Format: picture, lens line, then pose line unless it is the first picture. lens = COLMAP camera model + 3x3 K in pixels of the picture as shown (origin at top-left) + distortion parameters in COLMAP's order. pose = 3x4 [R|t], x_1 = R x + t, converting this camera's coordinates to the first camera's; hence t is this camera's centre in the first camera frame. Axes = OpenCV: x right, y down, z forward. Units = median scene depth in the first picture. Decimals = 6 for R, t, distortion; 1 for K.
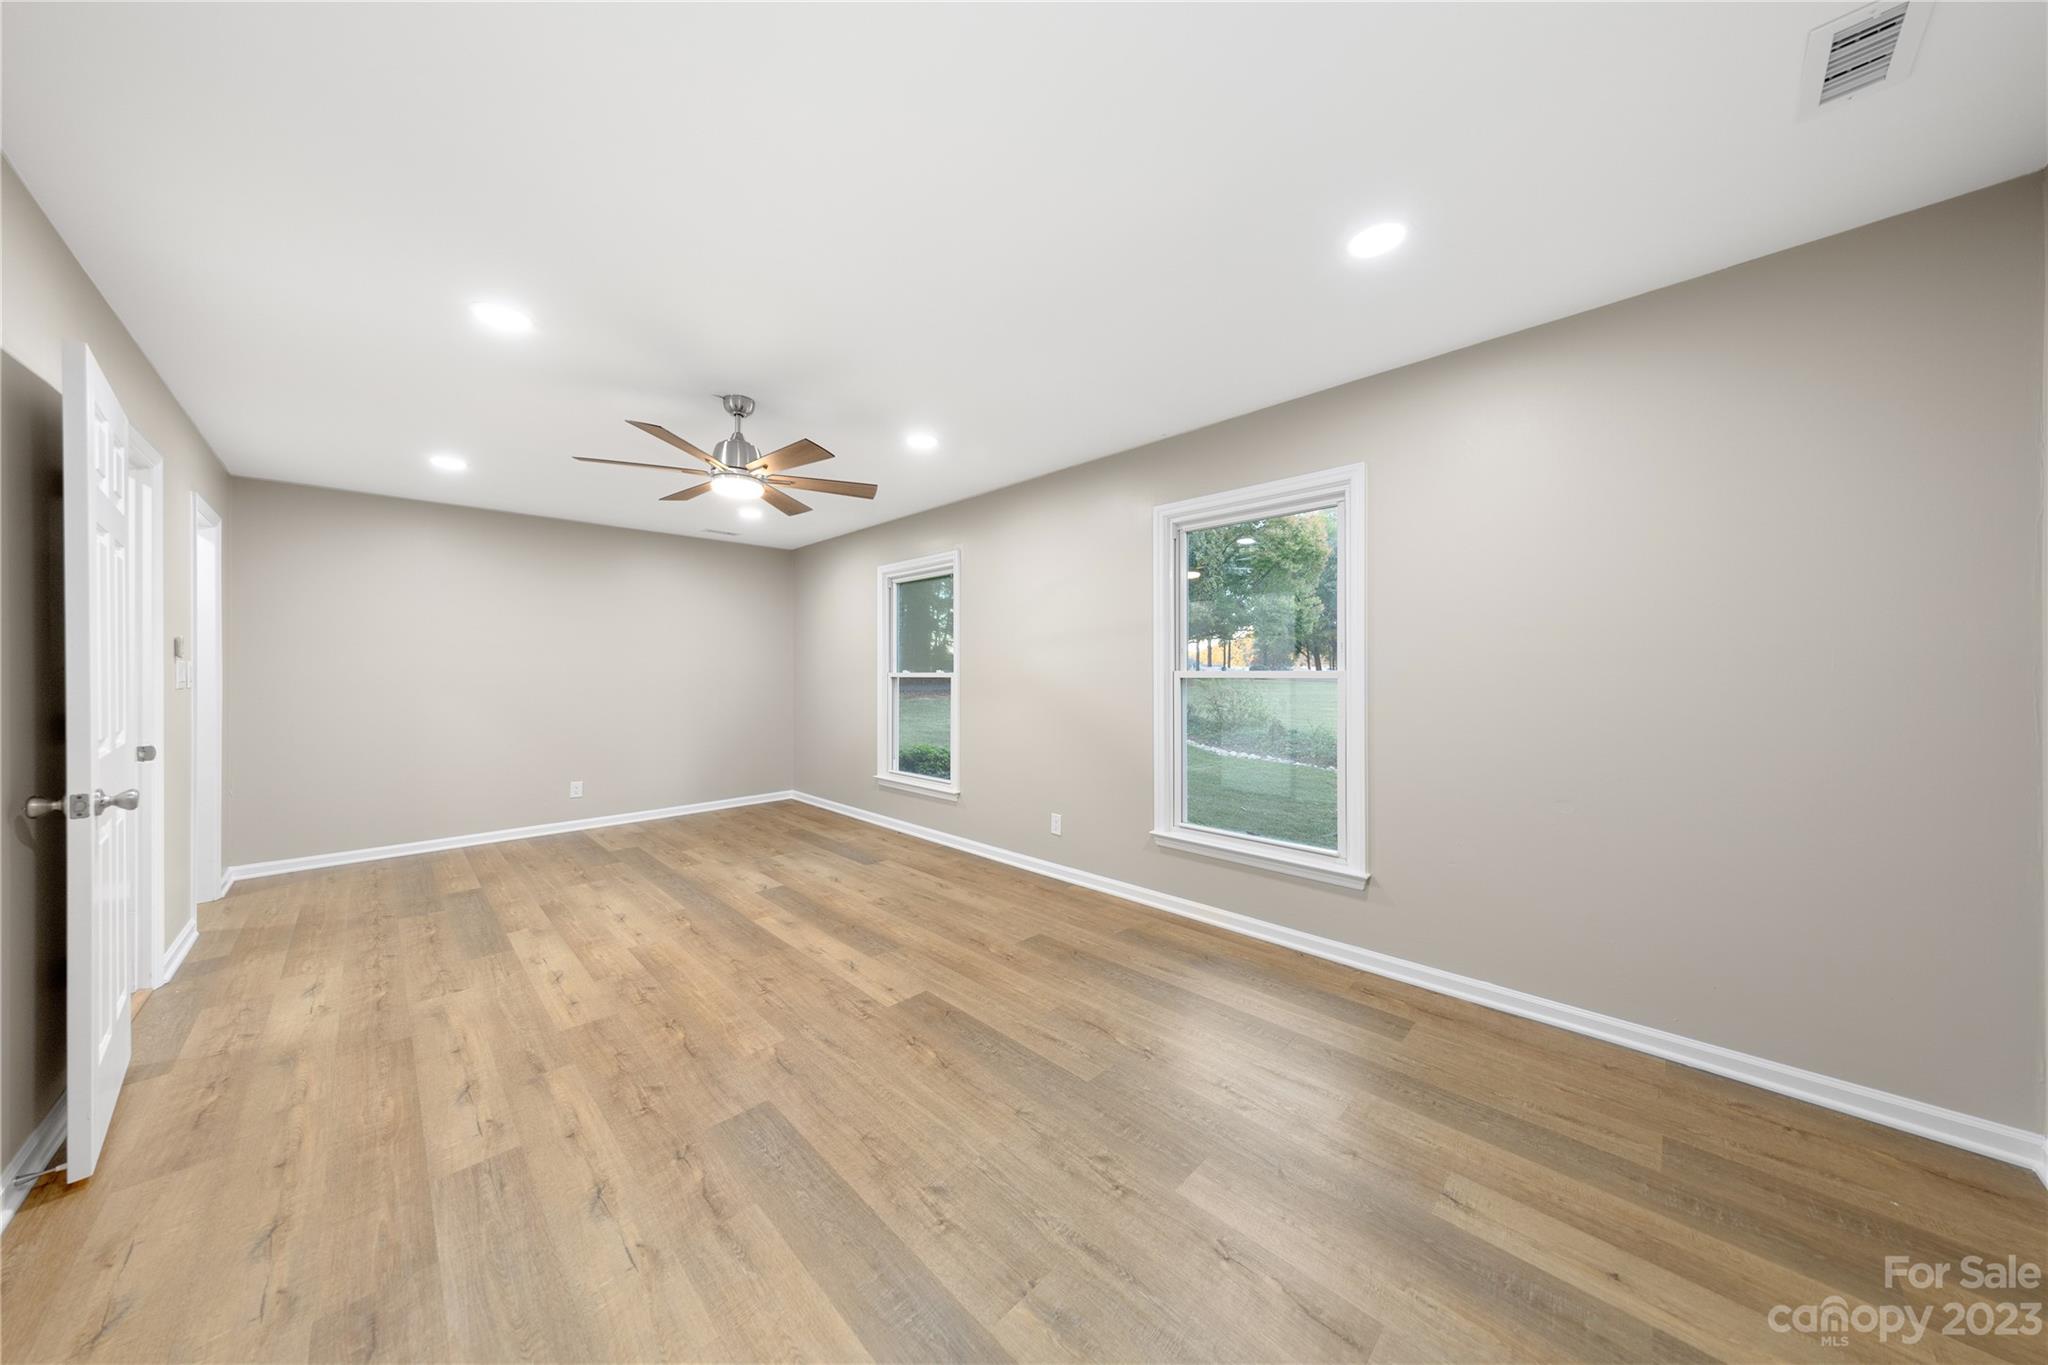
lens RADIAL K [[652.7, 0, 1028.6], [0, 652.7, 681.6], [0, 0, 1]] dist [0.008095, -0.000700]
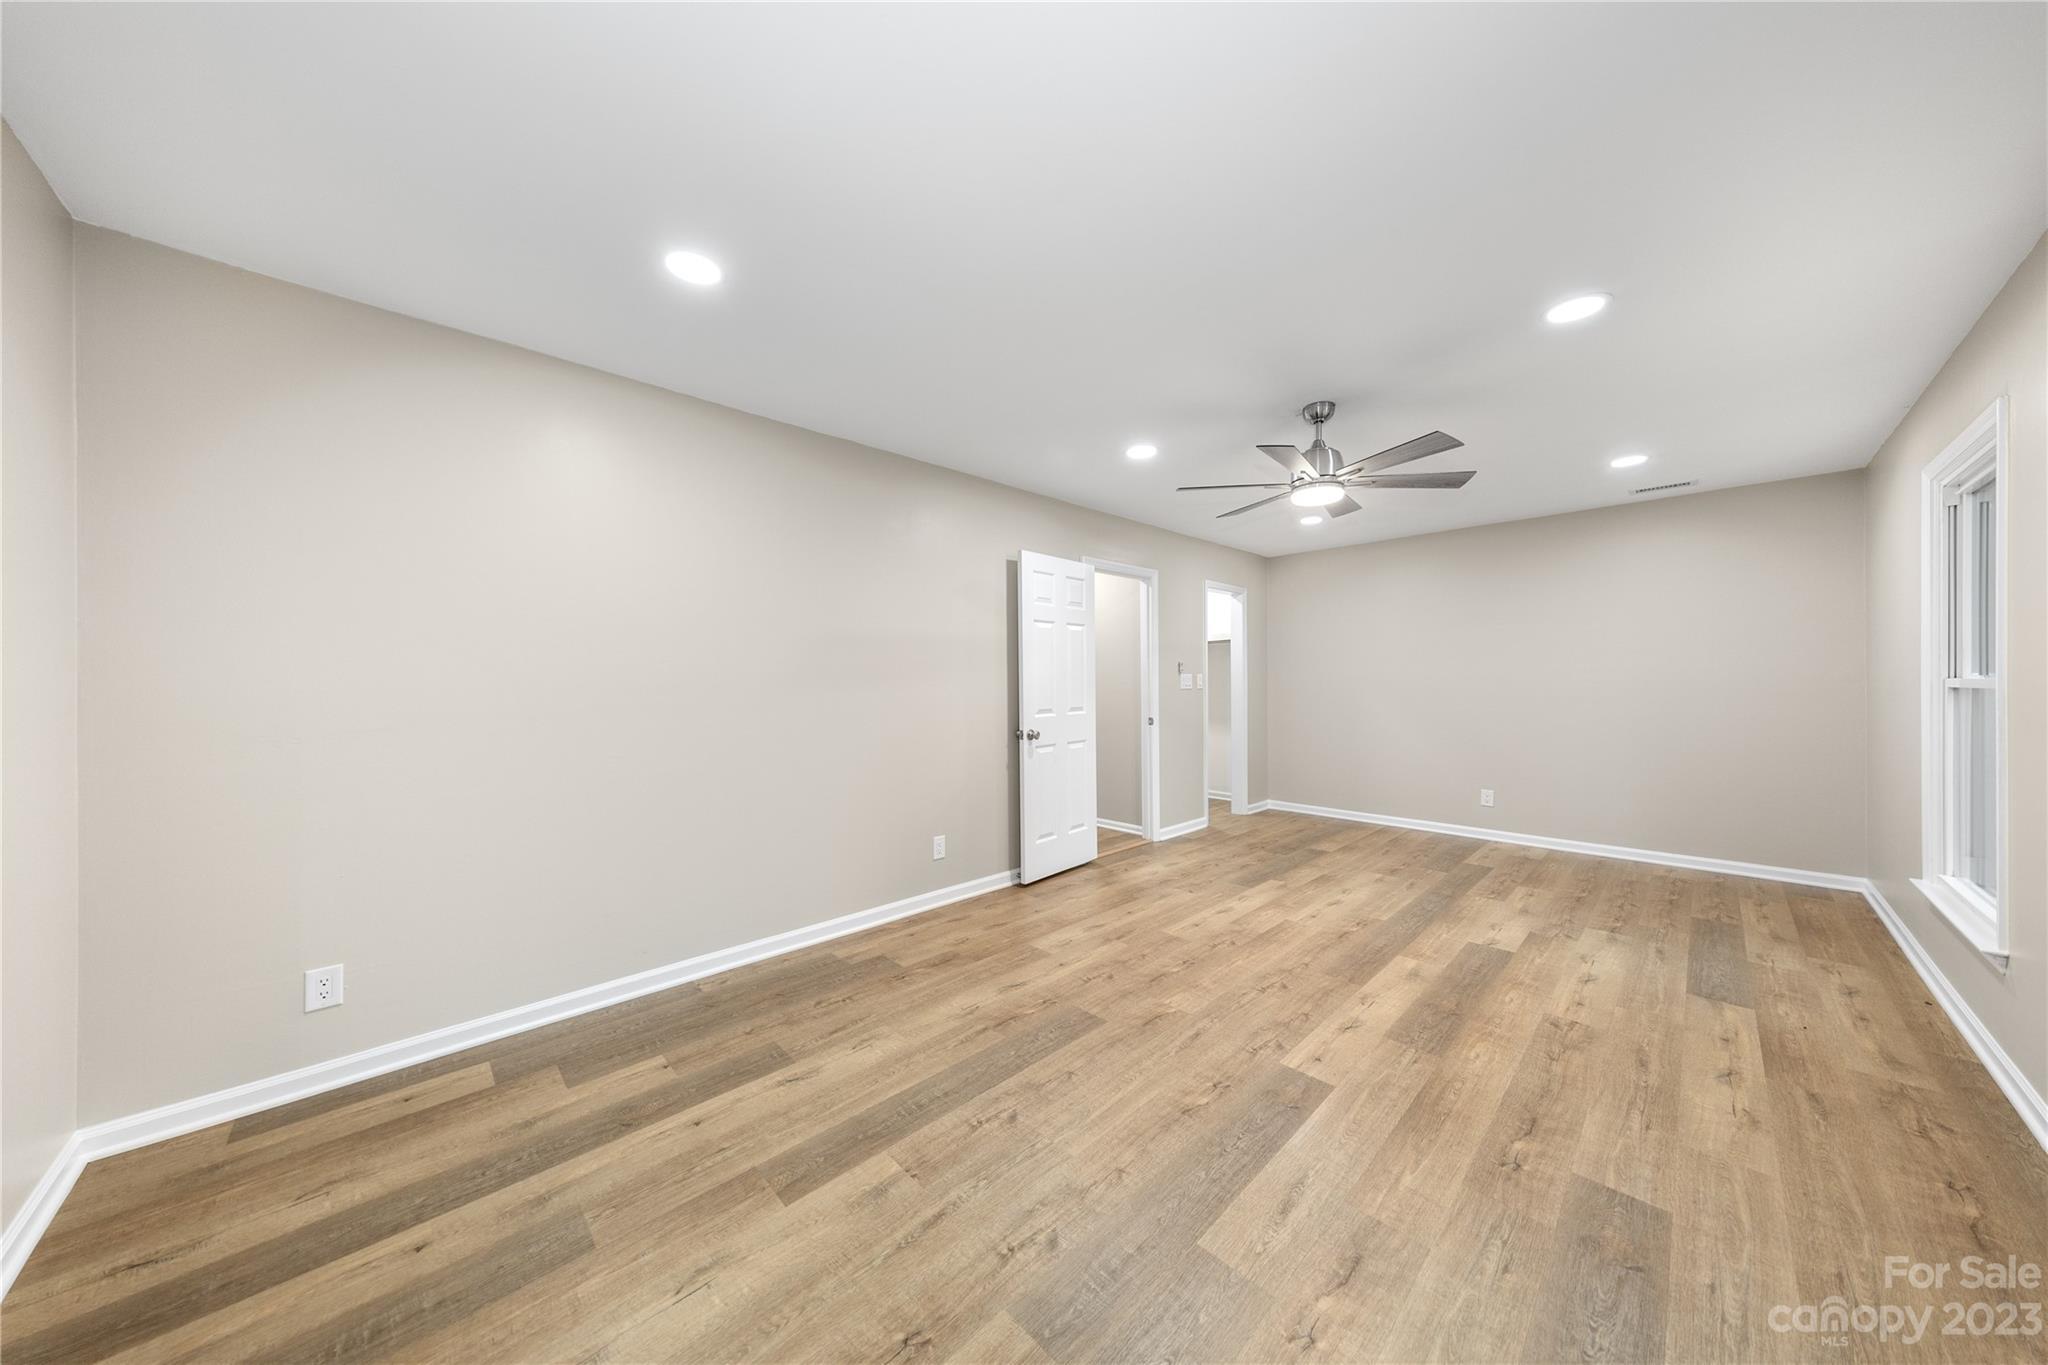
lens RADIAL K [[652.7, 0, 1007.8], [0, 652.7, 690.7], [0, 0, 1]] dist [0.008095, -0.000700]
pose [[-0.030332, 0.017593, -0.999385, 0.588461], [-0.010821, 0.999781, 0.017928, -0.012197], [0.999481, 0.011359, -0.030135, 0.578471]]
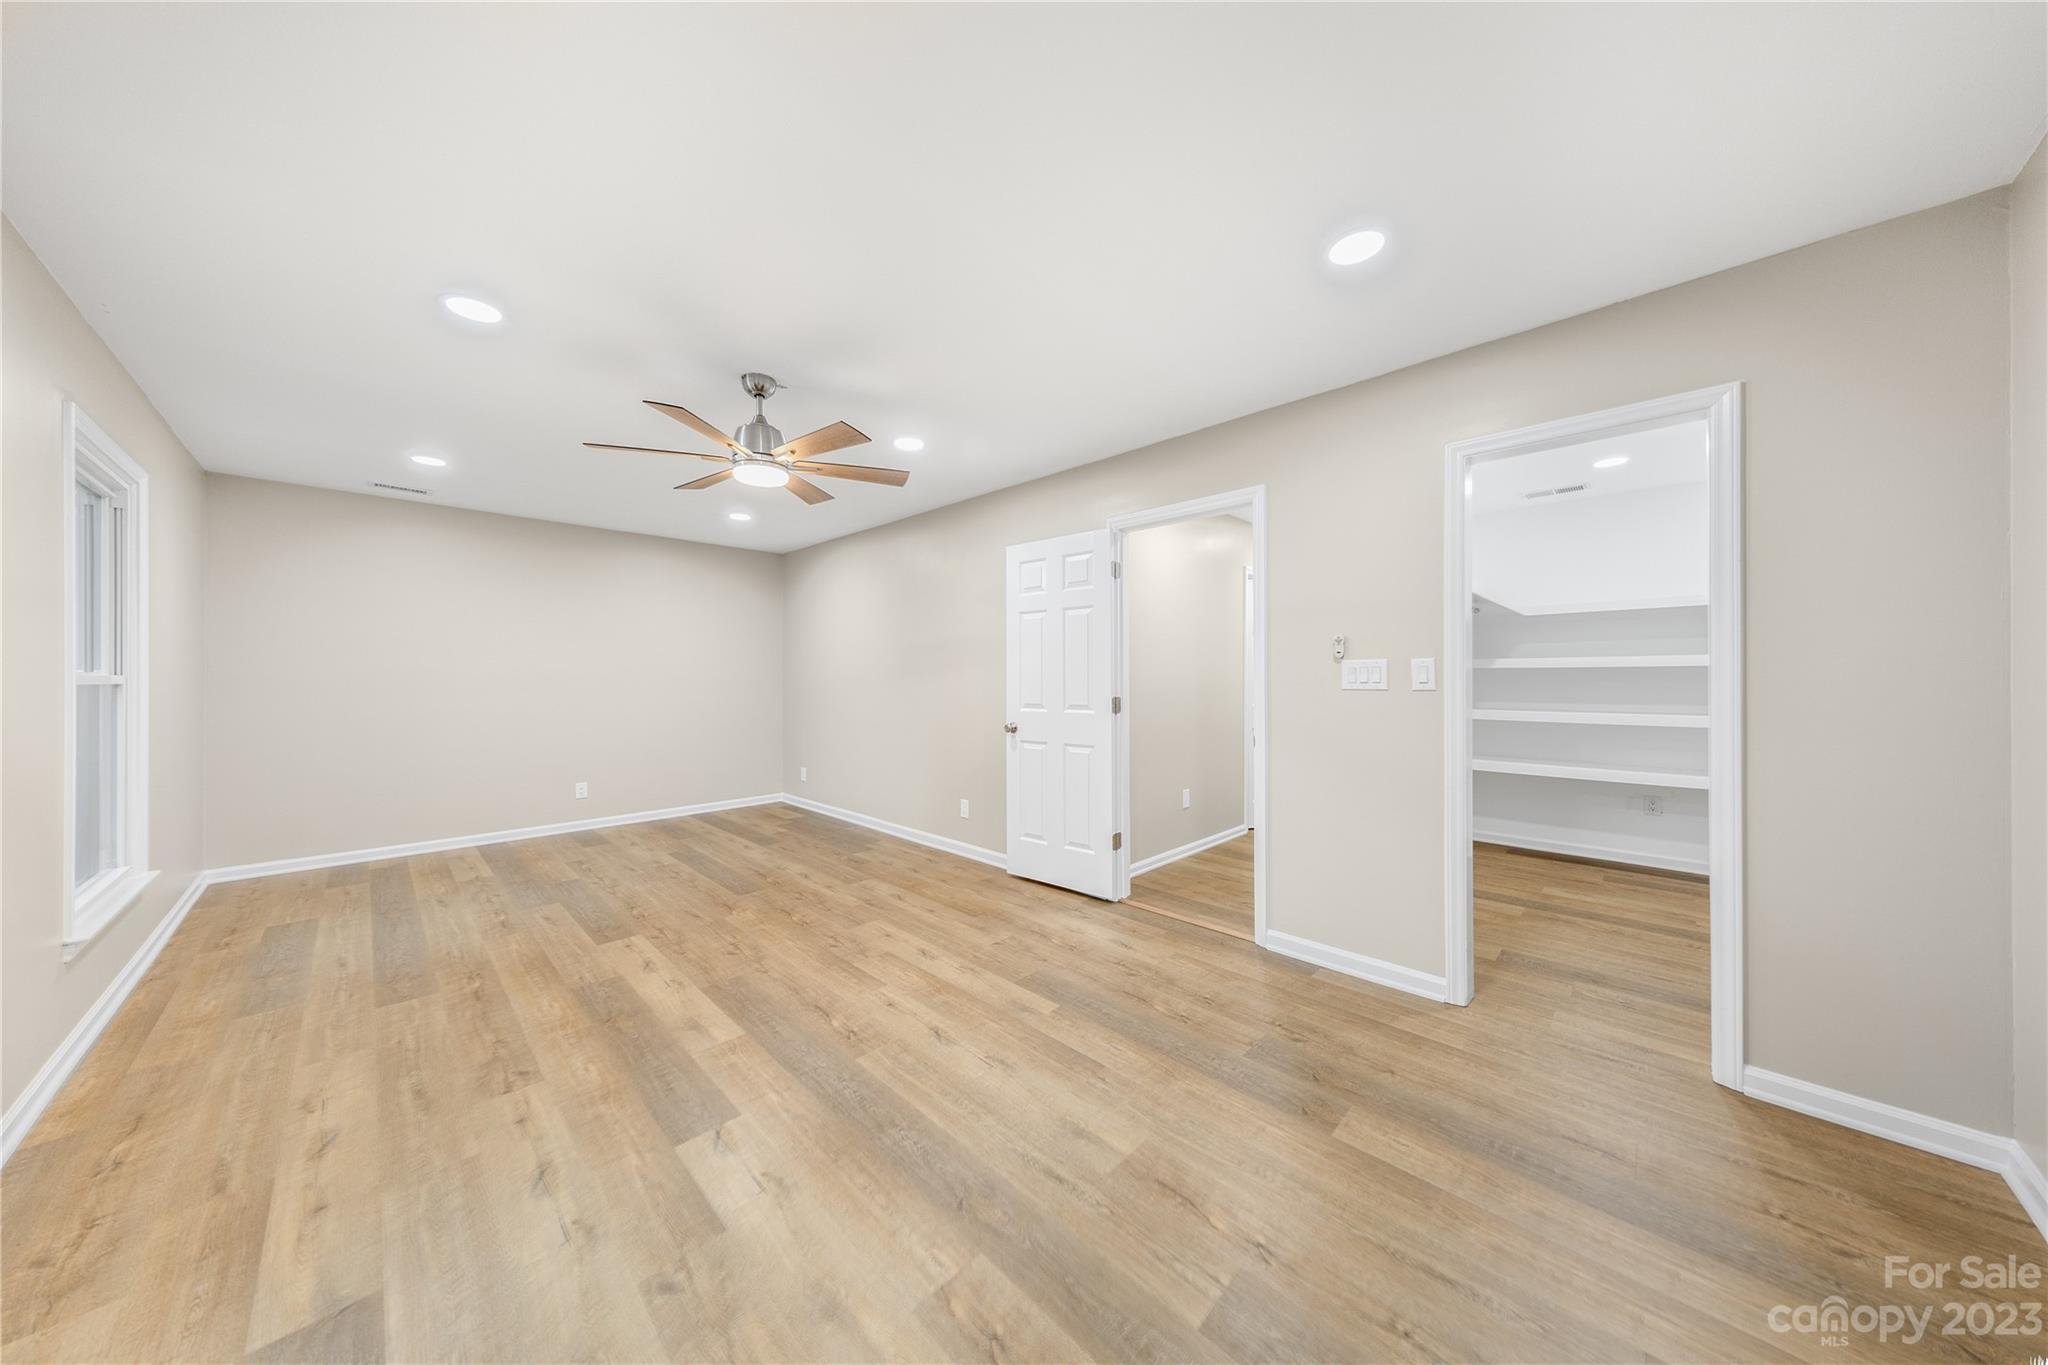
lens RADIAL K [[652.7, 0, 1028.8], [0, 652.7, 670.3], [0, 0, 1]] dist [0.008095, -0.000700]
pose [[-0.999973, 0.003267, -0.006582, -0.857608], [0.003231, 0.999980, 0.005484, -0.024264], [0.006599, 0.005463, -0.999963, 2.021015]]
